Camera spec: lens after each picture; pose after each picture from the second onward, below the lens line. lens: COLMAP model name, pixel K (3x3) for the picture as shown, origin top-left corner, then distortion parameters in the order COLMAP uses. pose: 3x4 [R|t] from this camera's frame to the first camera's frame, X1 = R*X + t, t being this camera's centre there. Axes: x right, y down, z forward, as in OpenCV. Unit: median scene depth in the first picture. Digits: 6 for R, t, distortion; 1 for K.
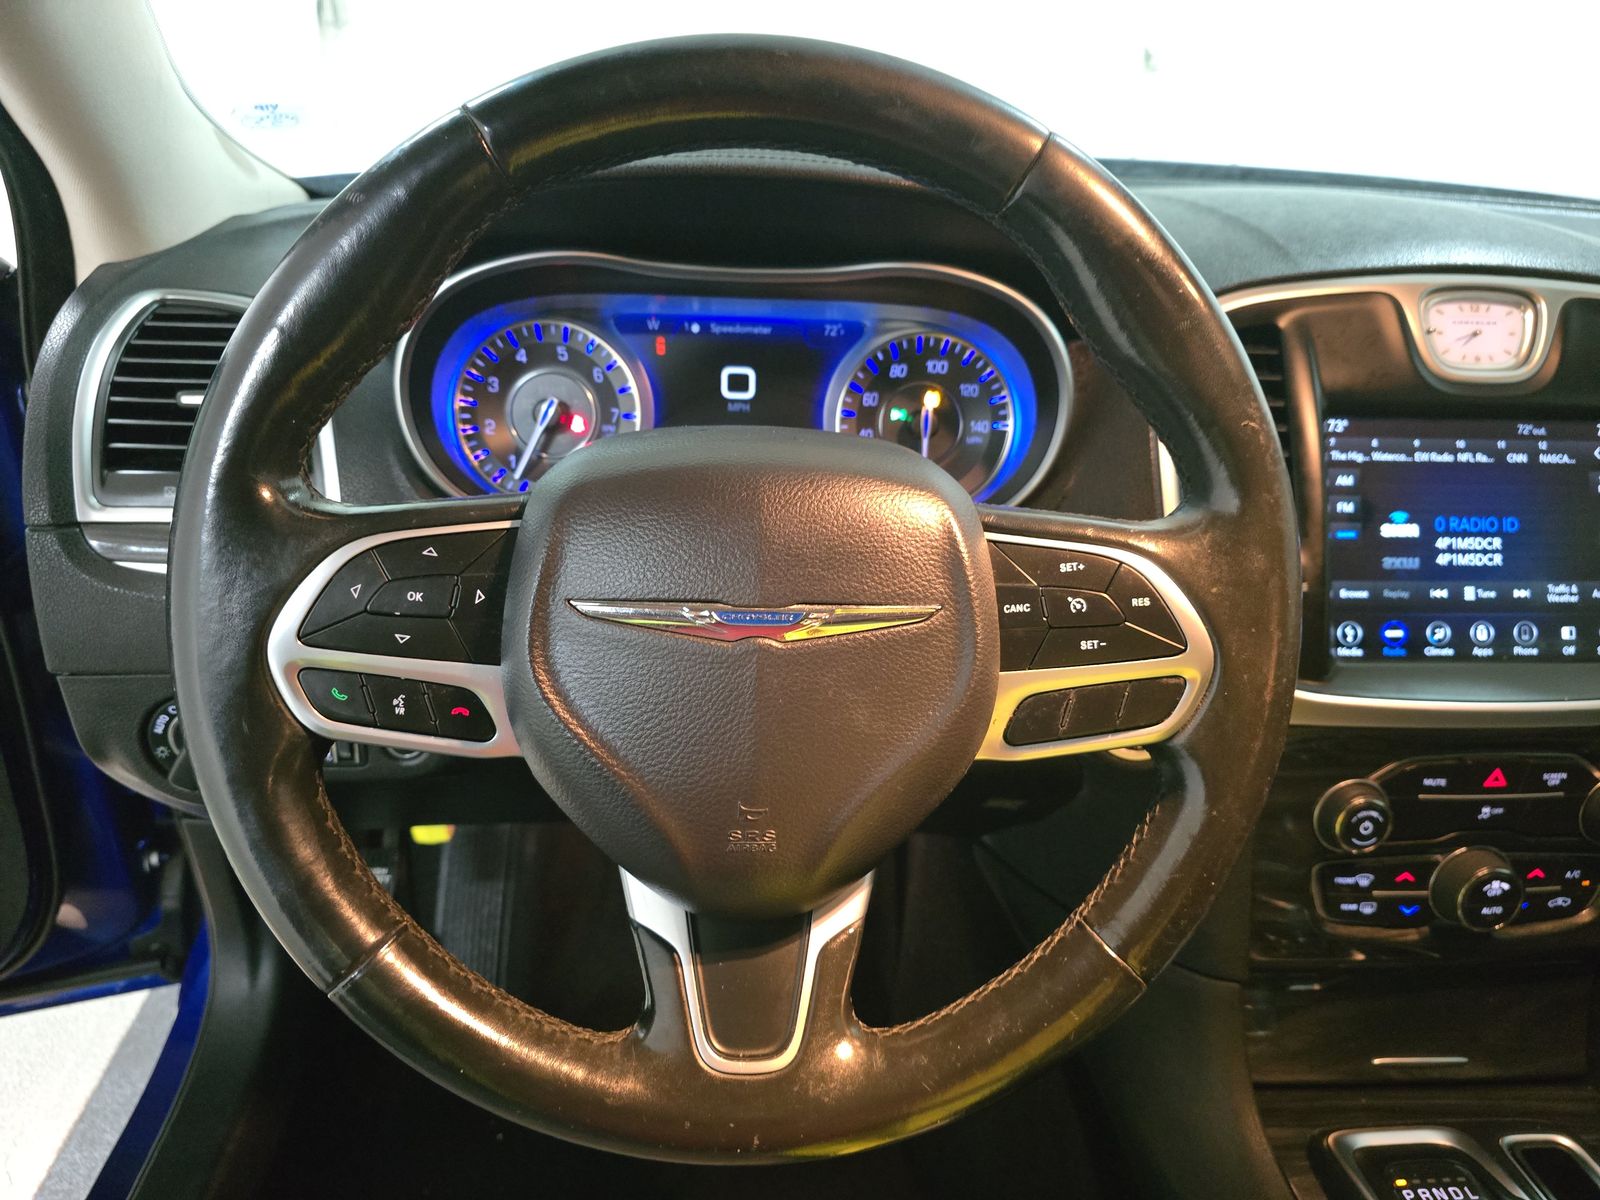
lens RADIAL K [[1062.1, 0, 786.3], [0, 1062.1, 599.3], [0, 0, 1]] dist [0.043119, -0.026168]
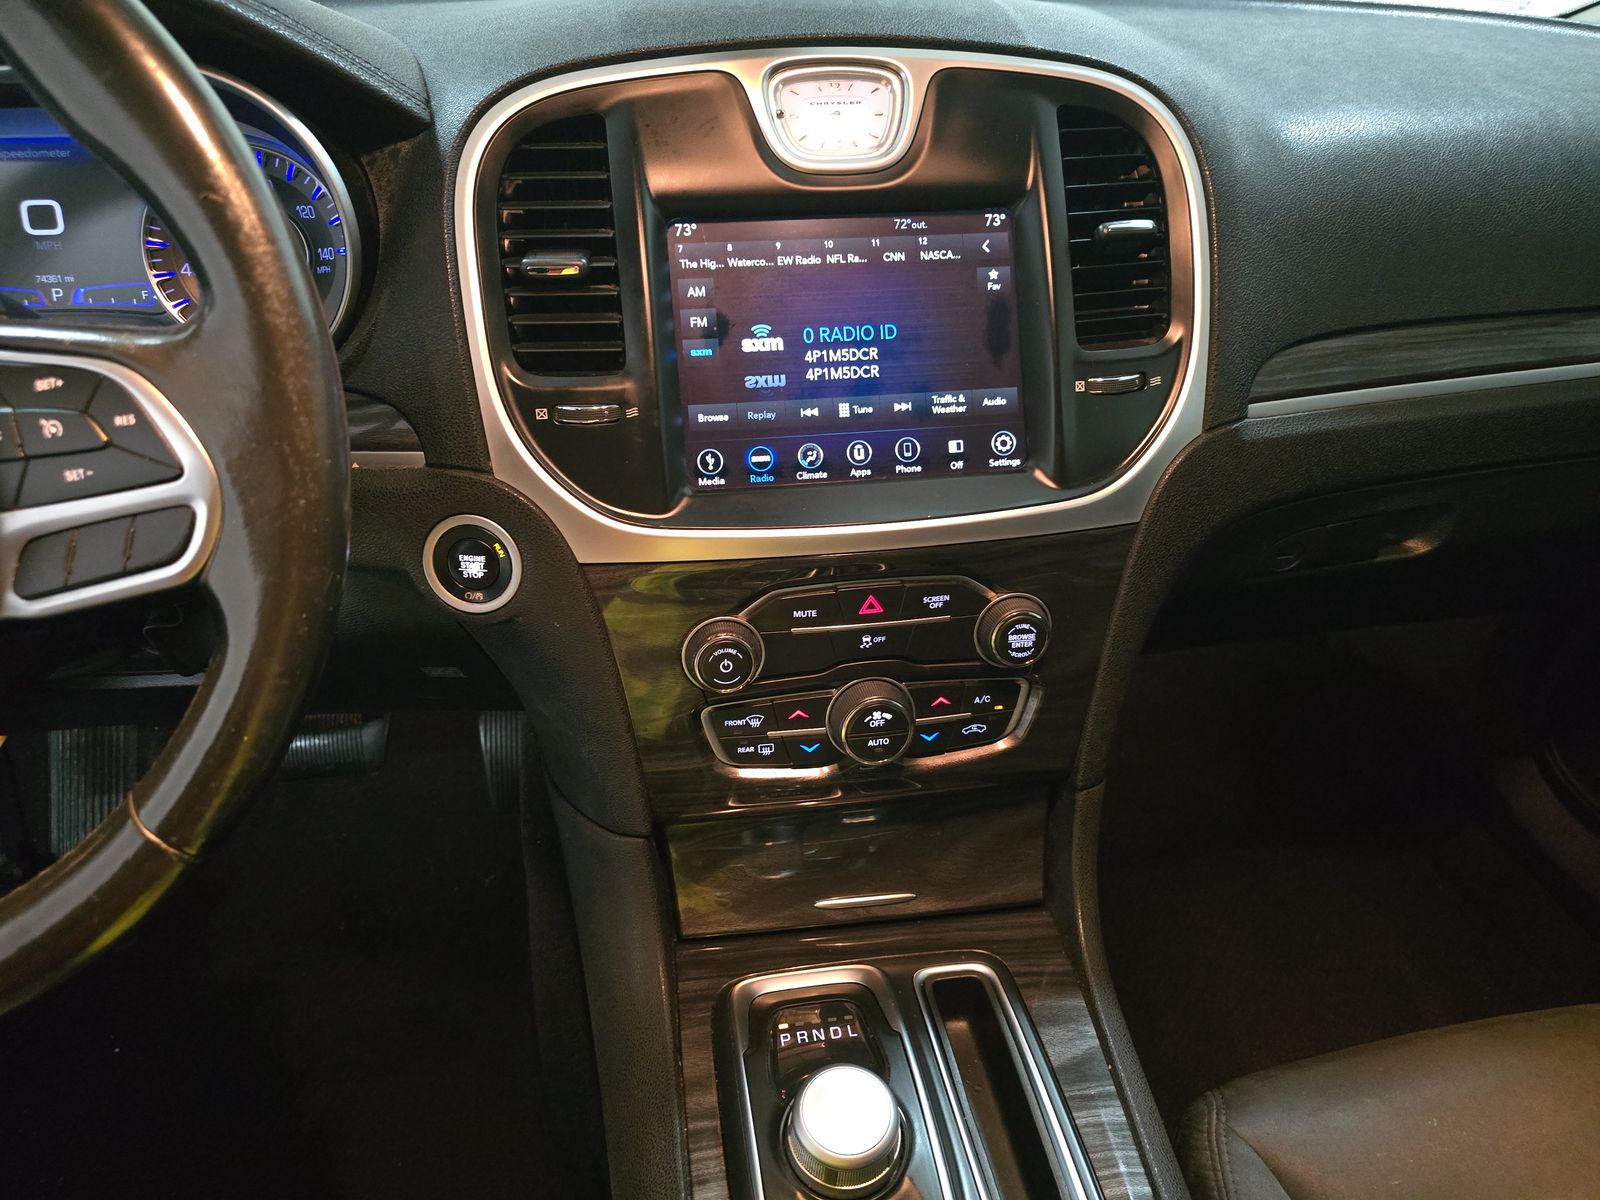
lens RADIAL K [[1062.1, 0, 798.0], [0, 1062.1, 604.2], [0, 0, 1]] dist [0.043119, -0.026168]
pose [[0.997374, -0.067824, 0.025384, 0.560559], [0.064843, 0.992461, 0.103998, 0.062677], [-0.032247, -0.102079, 0.994254, 0.073342]]
